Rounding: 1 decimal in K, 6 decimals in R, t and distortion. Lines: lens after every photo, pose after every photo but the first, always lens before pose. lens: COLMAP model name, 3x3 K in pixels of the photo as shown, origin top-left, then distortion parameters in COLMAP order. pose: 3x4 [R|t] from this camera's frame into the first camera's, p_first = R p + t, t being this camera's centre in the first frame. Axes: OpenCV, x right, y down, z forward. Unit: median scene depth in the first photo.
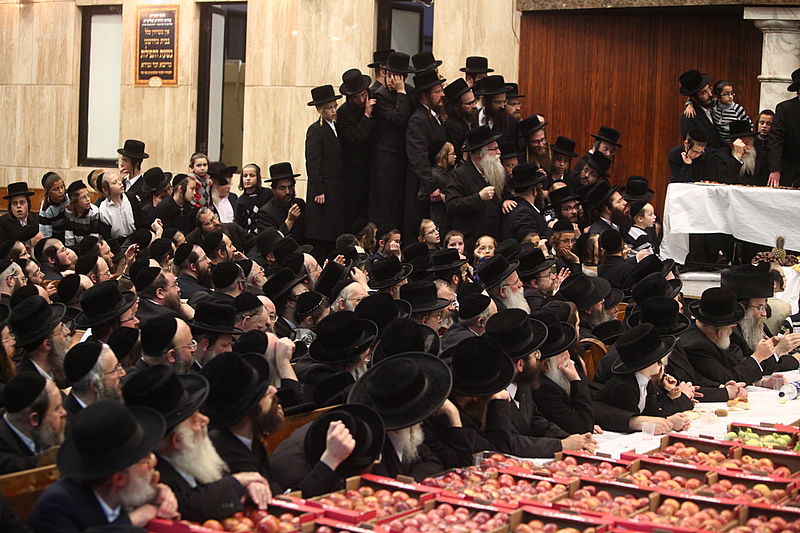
lens RADIAL K [[1629.5, 0, 398.4], [0, 1629.5, 268.6], [0, 0, 1]] dist [-0.259126, 0.000000]
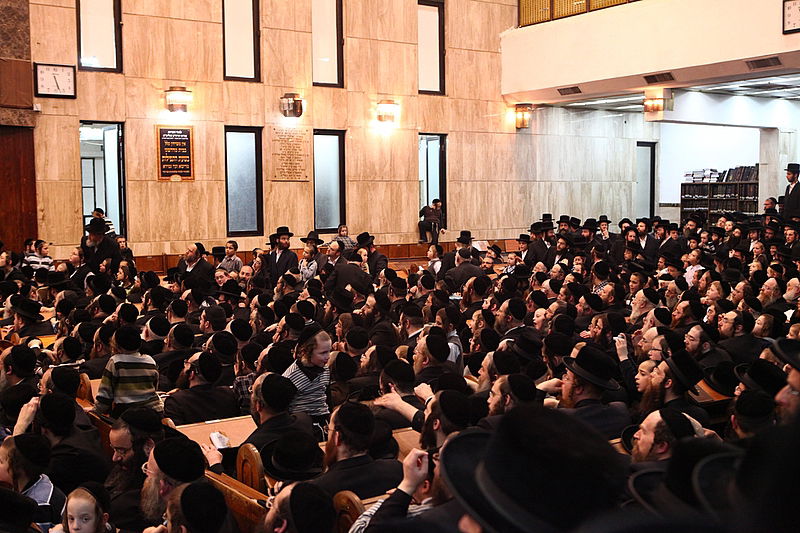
lens RADIAL K [[968.4, 0, 398.5], [0, 968.4, 259.8], [0, 0, 1]] dist [-0.007481, 0.000000]
pose [[0.431990, -0.086570, 0.897714, -0.853586], [0.107468, 0.993231, 0.044066, -0.059914], [-0.895453, 0.077440, 0.438370, 0.446743]]
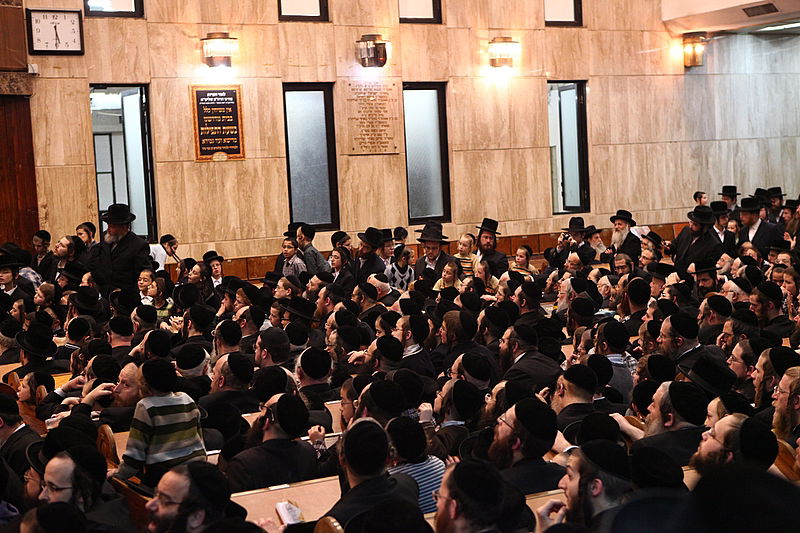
lens RADIAL K [[1304.6, 0, 398.6], [0, 1304.6, 263.1], [0, 0, 1]] dist [0.070443, 0.000000]
pose [[0.511223, -0.104758, 0.853040, -0.841622], [0.144672, 0.988870, 0.034738, -0.058840], [-0.847185, 0.105652, 0.520688, 0.455303]]
